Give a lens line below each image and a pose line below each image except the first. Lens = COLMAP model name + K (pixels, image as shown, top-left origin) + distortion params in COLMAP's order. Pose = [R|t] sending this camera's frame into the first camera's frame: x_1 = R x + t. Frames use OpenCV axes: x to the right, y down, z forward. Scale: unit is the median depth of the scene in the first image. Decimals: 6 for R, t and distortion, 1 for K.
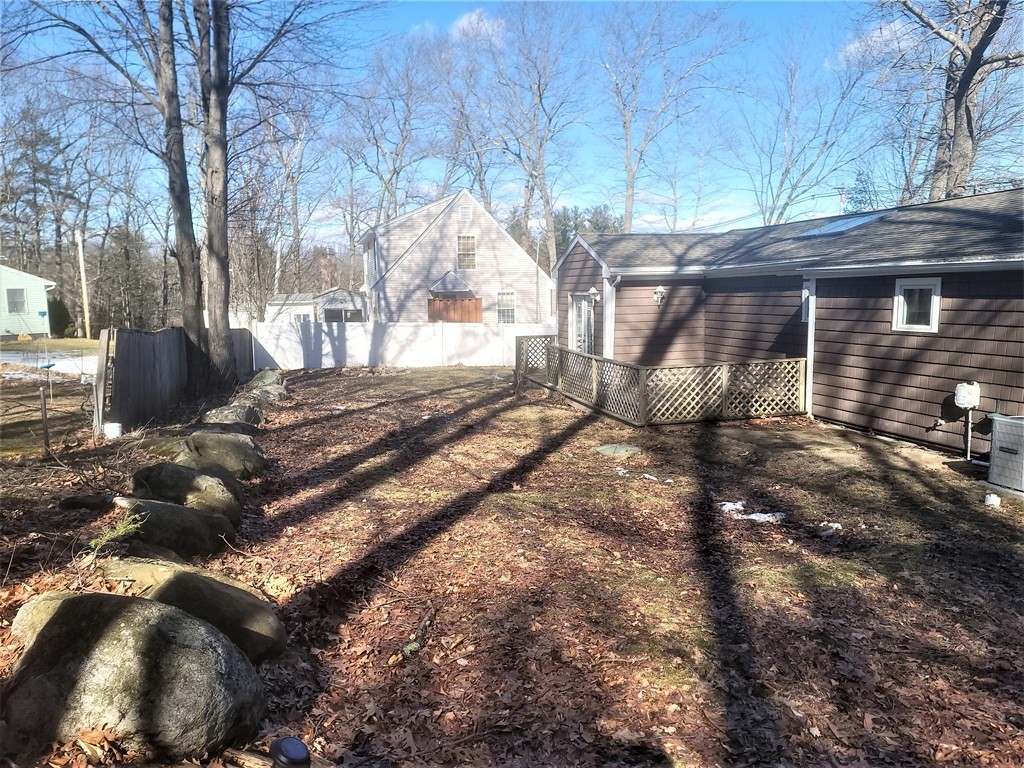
lens RADIAL K [[750.1, 0, 512.0], [0, 750.1, 384.0], [0, 0, 1]] dist [0.076343, -0.068671]
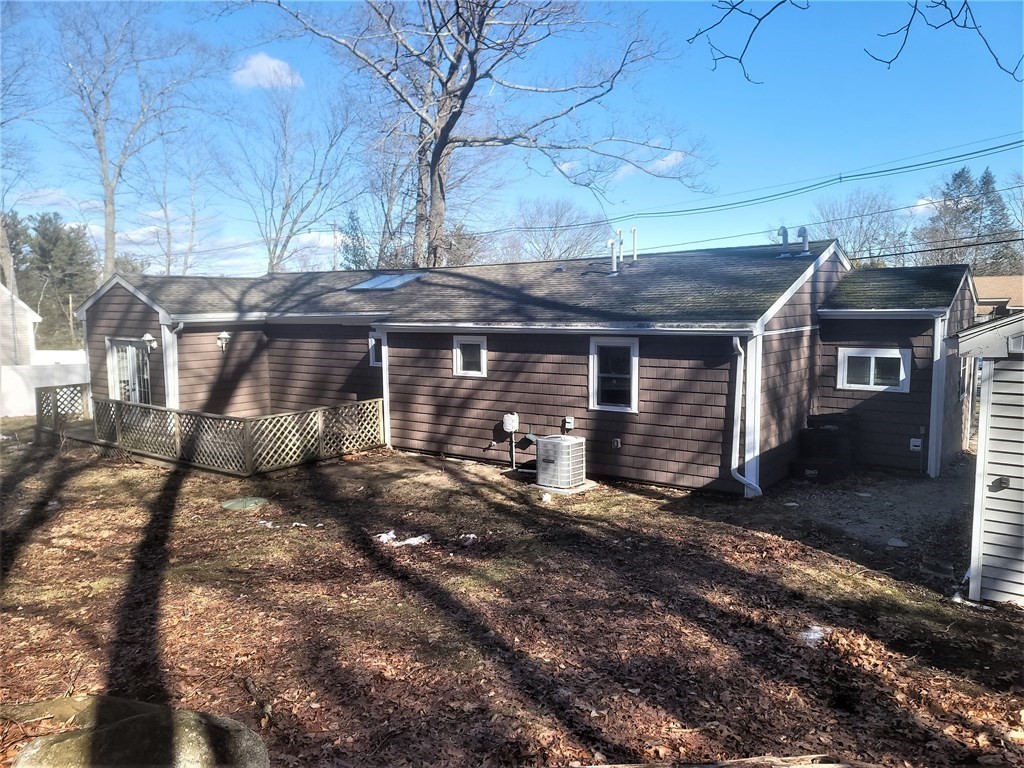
lens RADIAL K [[767.0, 0, 521.9], [0, 767.0, 380.4], [0, 0, 1]] dist [0.091688, -0.098621]
pose [[0.783251, -0.060548, 0.618750, -0.183628], [0.078309, 0.996928, -0.001574, -0.044001], [-0.616754, 0.049687, 0.785586, -0.077378]]
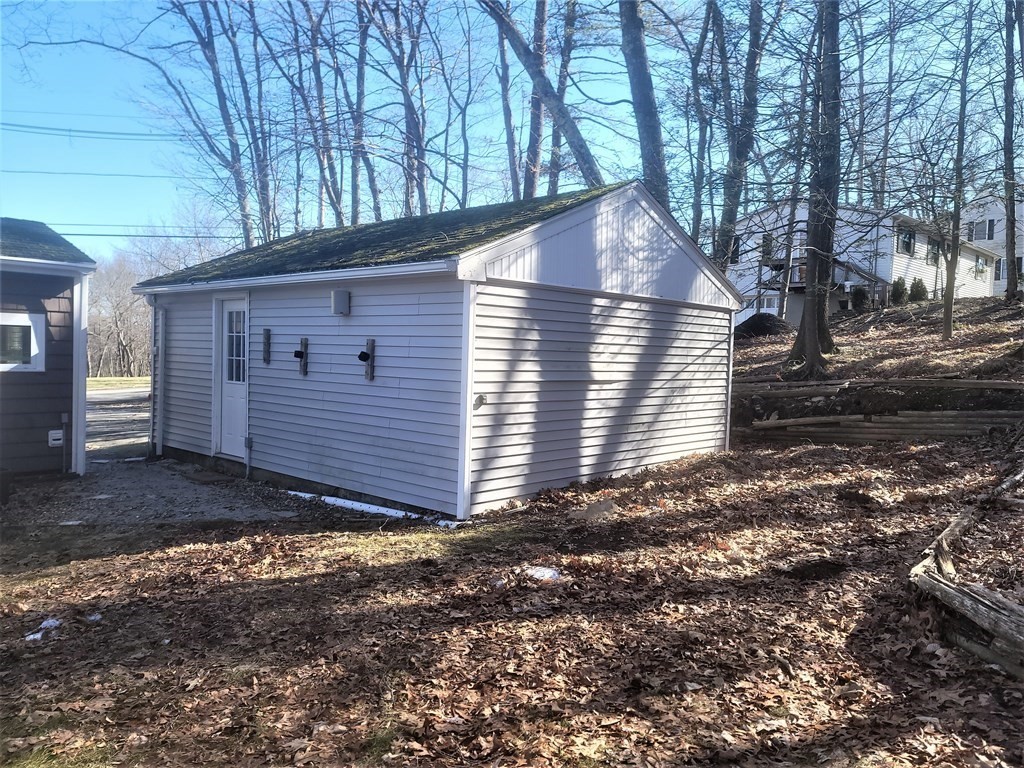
lens RADIAL K [[767.0, 0, 521.9], [0, 767.0, 380.4], [0, 0, 1]] dist [0.091688, -0.098621]
pose [[-0.558746, -0.025334, 0.828952, -0.076752], [0.088608, 0.991988, 0.090042, -0.010673], [-0.824592, 0.123763, -0.552024, 0.429830]]
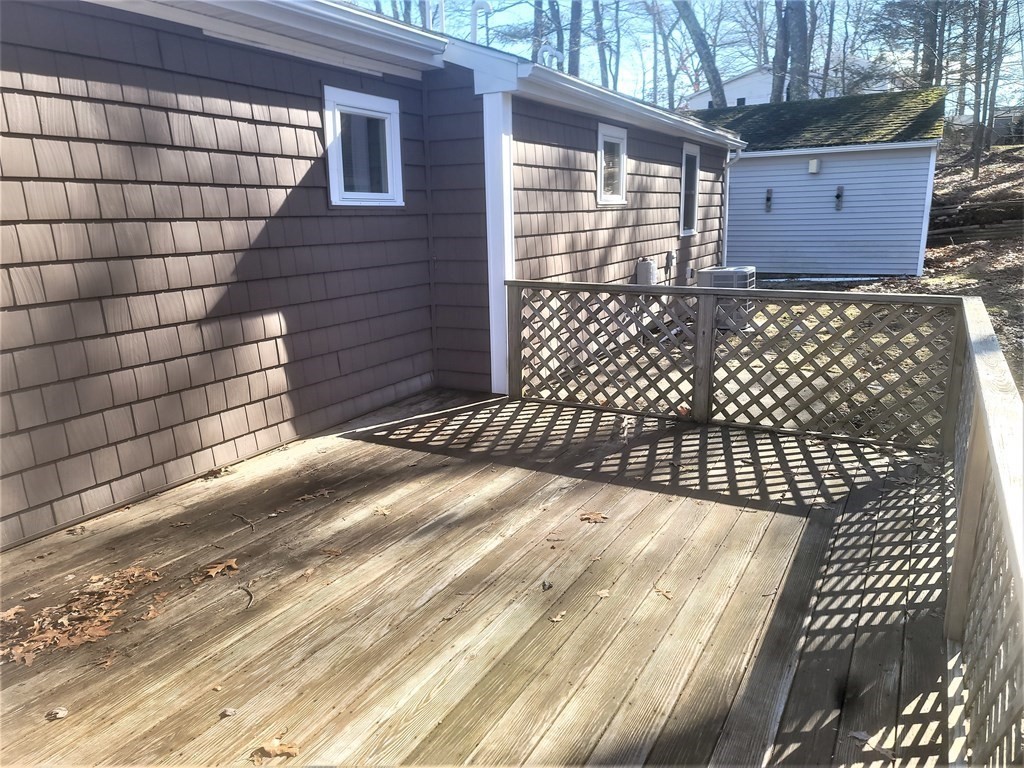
lens RADIAL K [[750.1, 0, 512.0], [0, 750.1, 384.0], [0, 0, 1]] dist [0.076343, -0.068671]
pose [[-0.733888, -0.117893, 0.668962, 0.083232], [0.116636, 0.948326, 0.295082, -0.107630], [-0.669182, 0.294582, -0.682214, 1.337379]]
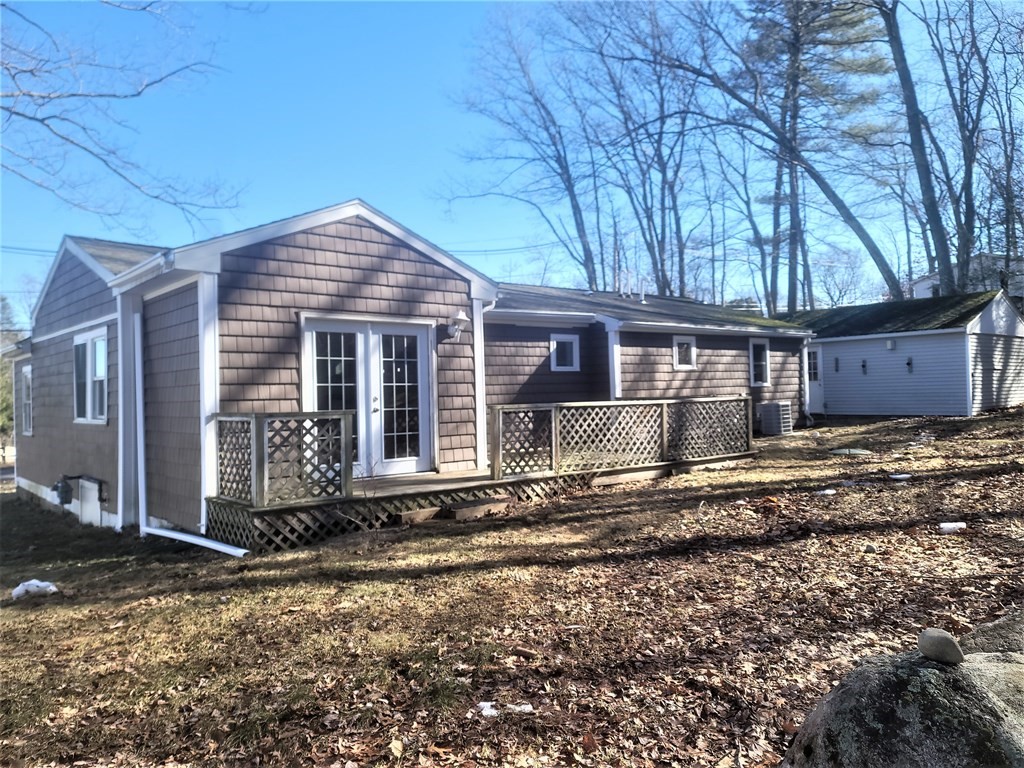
lens RADIAL K [[750.1, 0, 512.0], [0, 750.1, 384.0], [0, 0, 1]] dist [0.076343, -0.068671]
pose [[-0.434258, 0.039942, 0.899903, -0.599295], [0.145815, 0.988958, 0.026470, -0.110386], [-0.888908, 0.142715, -0.435287, 1.670923]]
